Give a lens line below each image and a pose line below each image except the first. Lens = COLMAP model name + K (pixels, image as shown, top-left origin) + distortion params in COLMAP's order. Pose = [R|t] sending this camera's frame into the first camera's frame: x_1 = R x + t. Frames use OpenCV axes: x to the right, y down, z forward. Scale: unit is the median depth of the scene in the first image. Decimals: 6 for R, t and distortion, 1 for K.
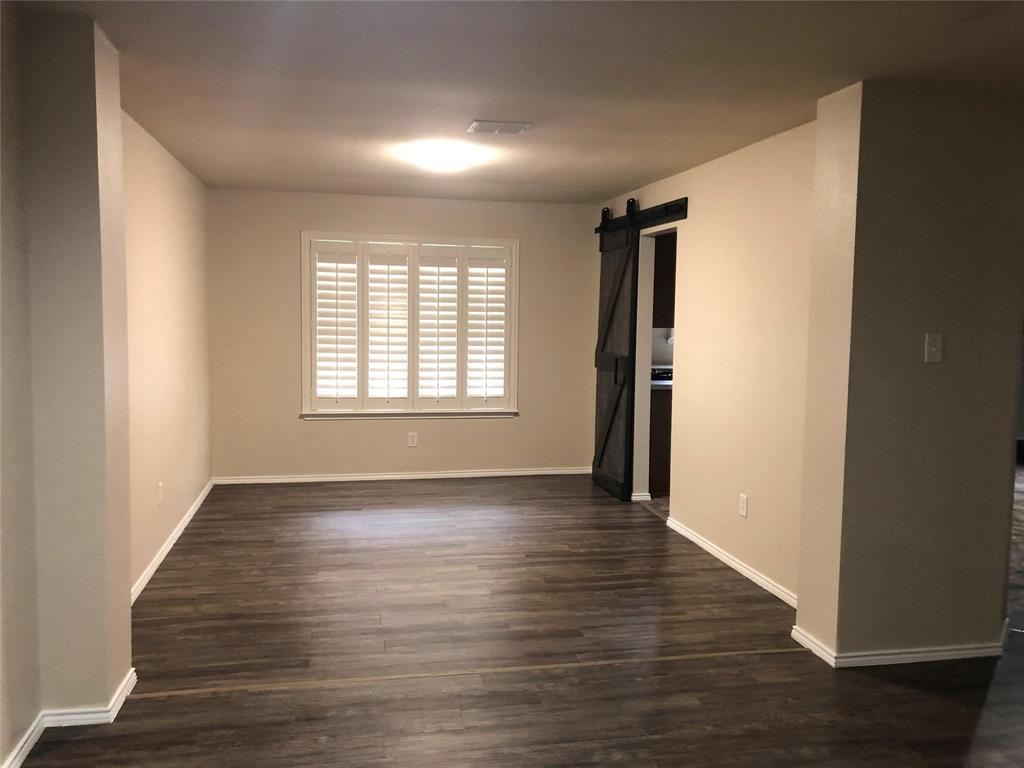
lens RADIAL K [[842.8, 0, 511.7], [0, 842.8, 370.9], [0, 0, 1]] dist [0.074401, -0.172818]
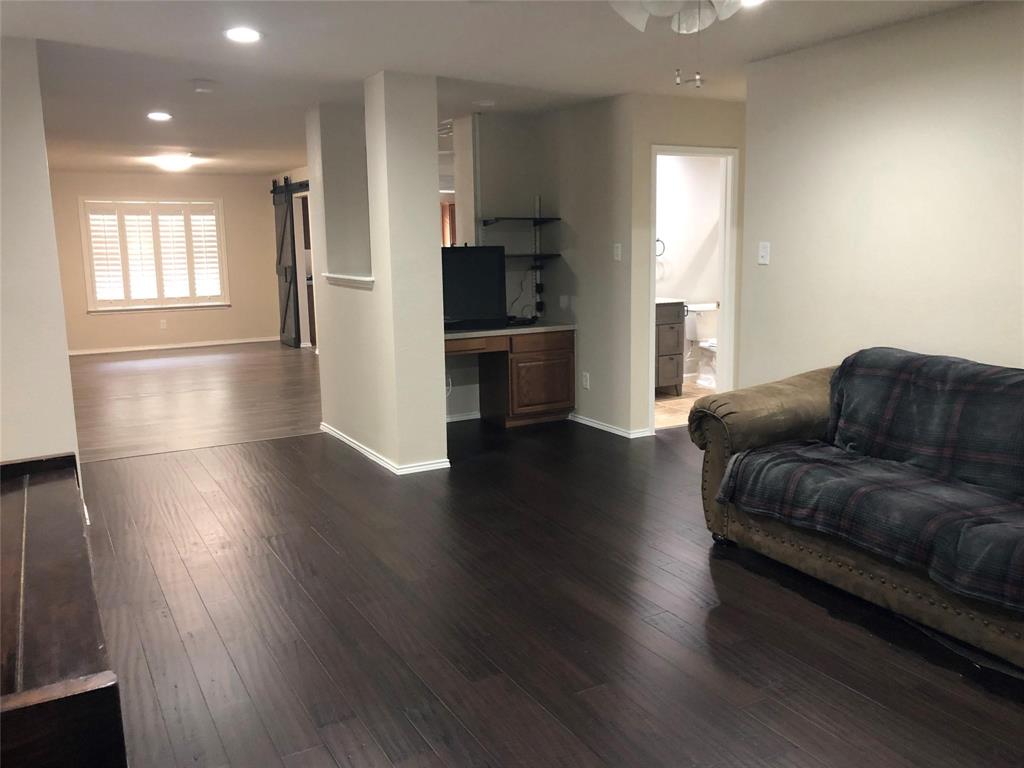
lens RADIAL K [[842.8, 0, 511.7], [0, 842.8, 370.9], [0, 0, 1]] dist [0.074401, -0.172818]
pose [[0.951803, -0.076238, 0.297082, 0.029243], [0.052187, 0.994746, 0.088073, 0.064000], [-0.302236, -0.068325, 0.950781, -0.780844]]
